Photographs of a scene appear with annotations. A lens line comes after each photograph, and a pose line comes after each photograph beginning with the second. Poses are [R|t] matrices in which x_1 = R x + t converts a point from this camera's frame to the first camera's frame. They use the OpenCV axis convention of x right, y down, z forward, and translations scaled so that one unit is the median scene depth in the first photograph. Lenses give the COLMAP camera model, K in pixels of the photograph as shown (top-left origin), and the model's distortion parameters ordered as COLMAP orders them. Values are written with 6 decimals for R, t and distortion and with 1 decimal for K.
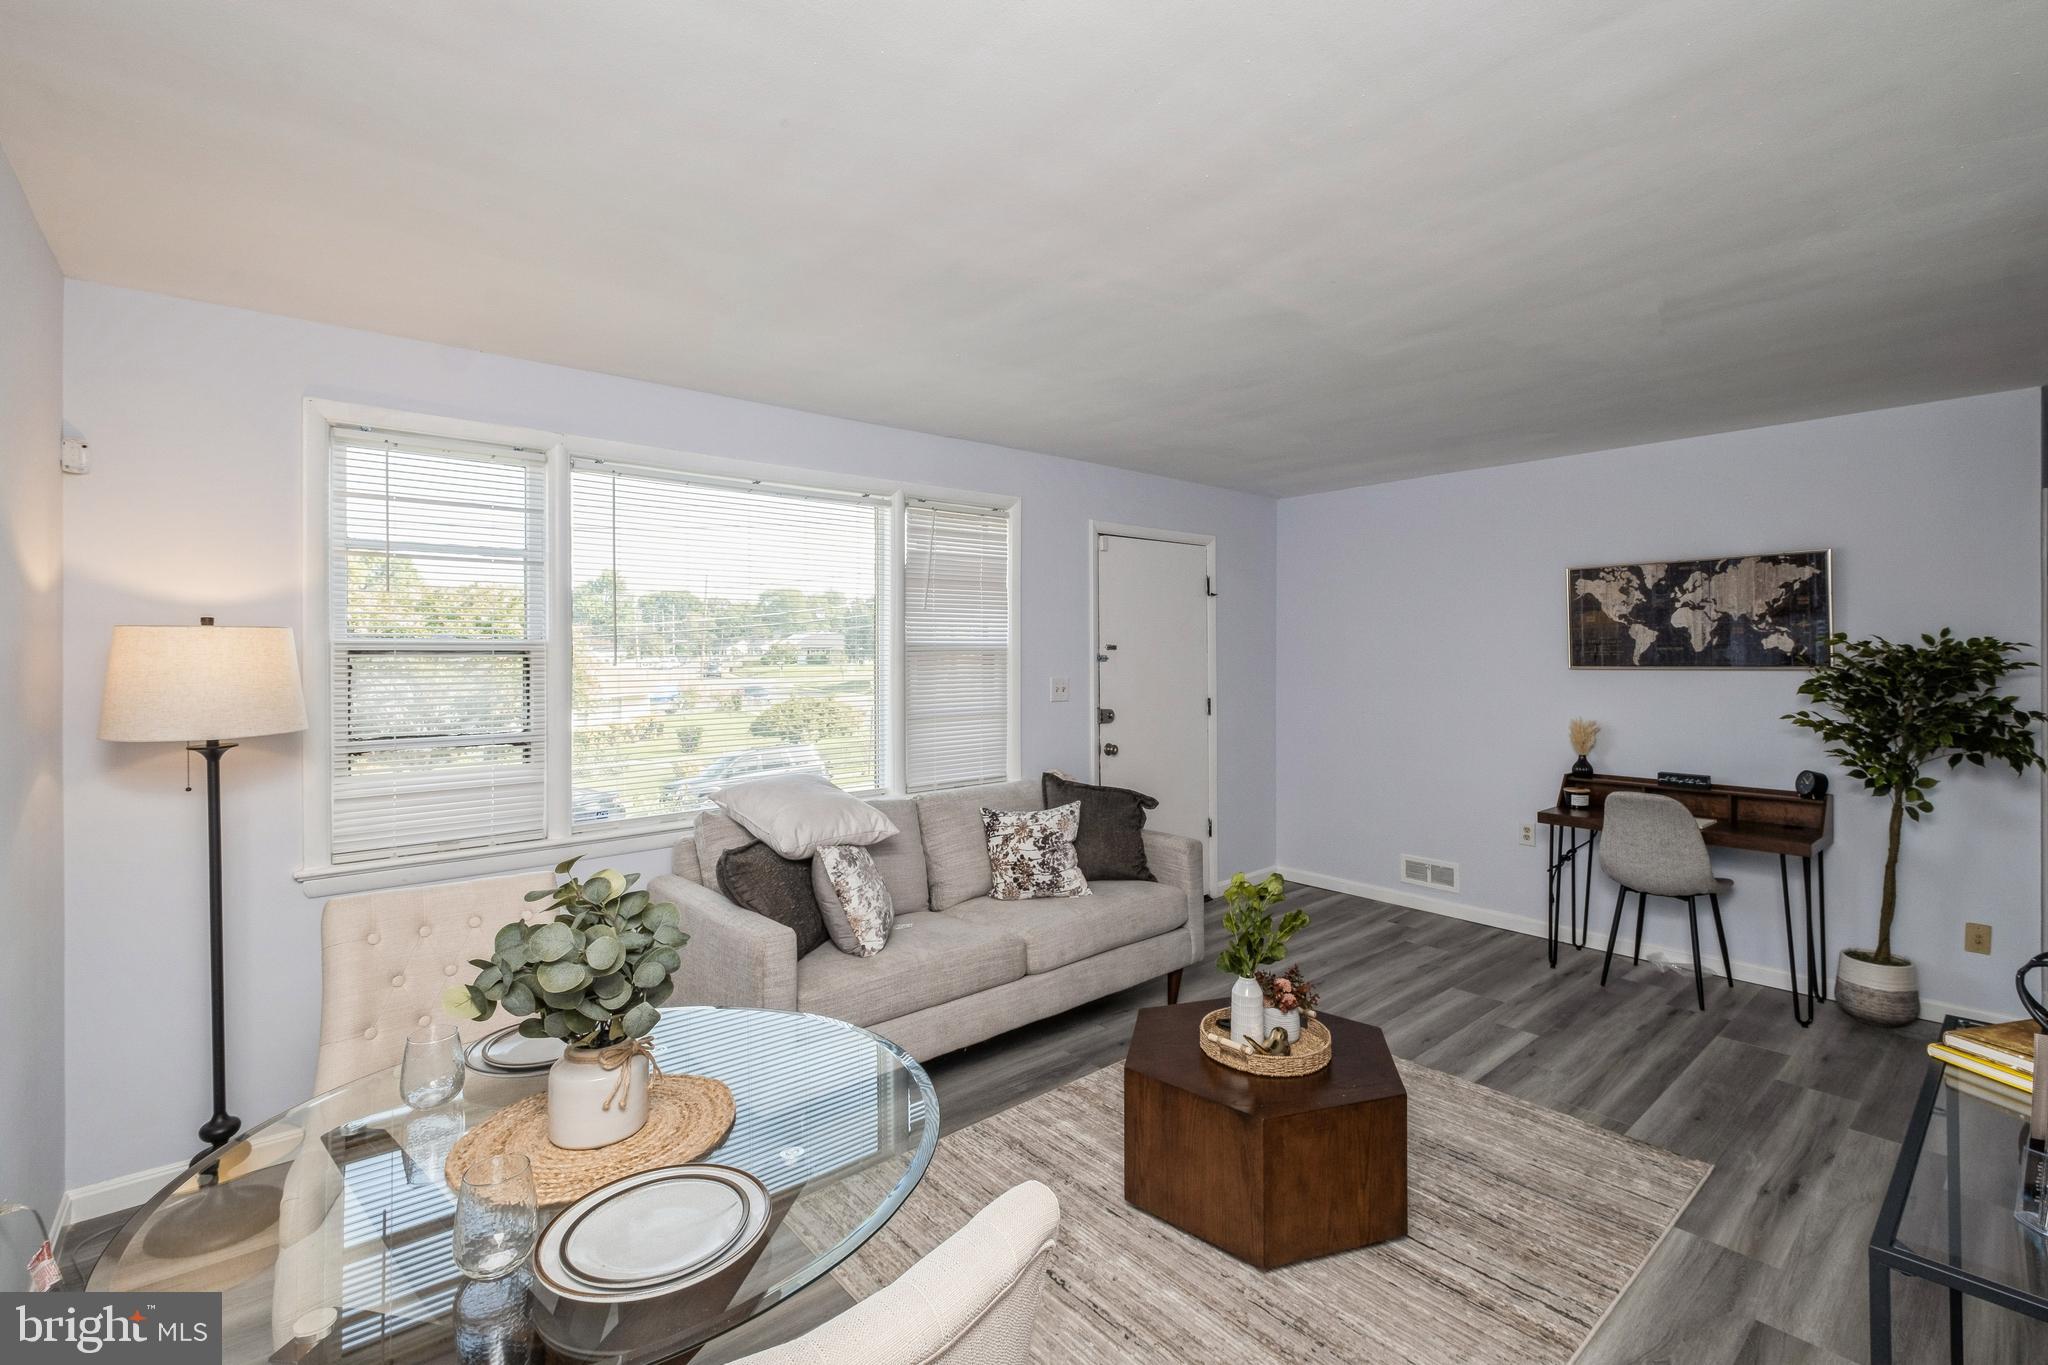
lens RADIAL K [[911.5, 0, 1020.5], [0, 911.5, 645.2], [0, 0, 1]] dist [-0.001214, -0.000225]
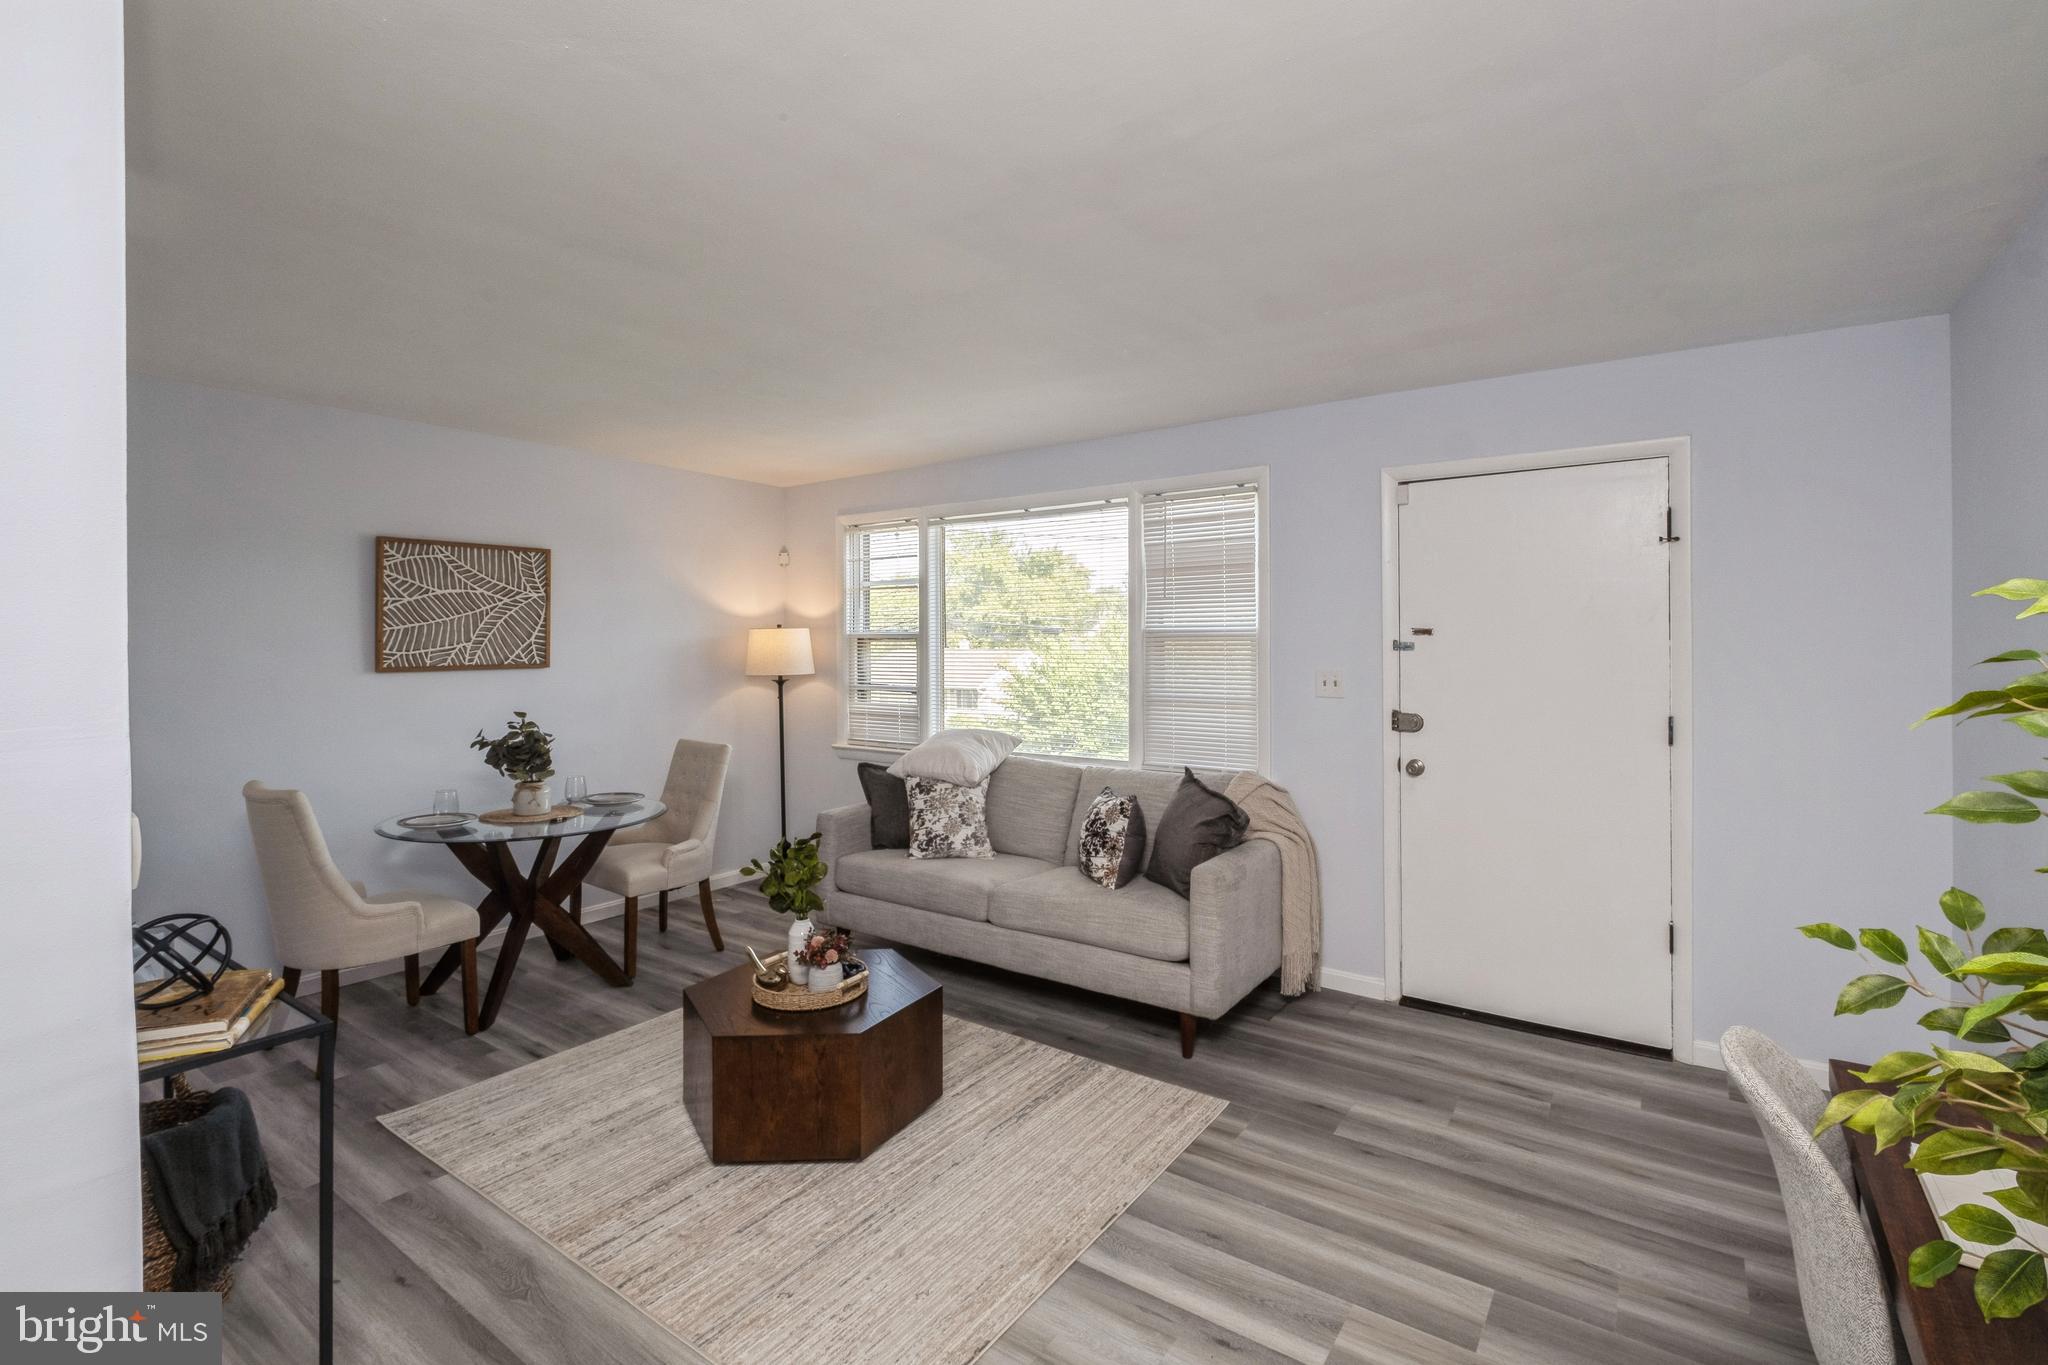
lens RADIAL K [[911.5, 0, 1048.8], [0, 911.5, 643.5], [0, 0, 1]] dist [-0.001214, -0.000225]
pose [[0.255456, 0.003015, -0.966816, 0.868752], [0.007287, 0.999961, 0.005044, 0.007356], [0.966793, -0.008333, 0.255424, 0.605737]]
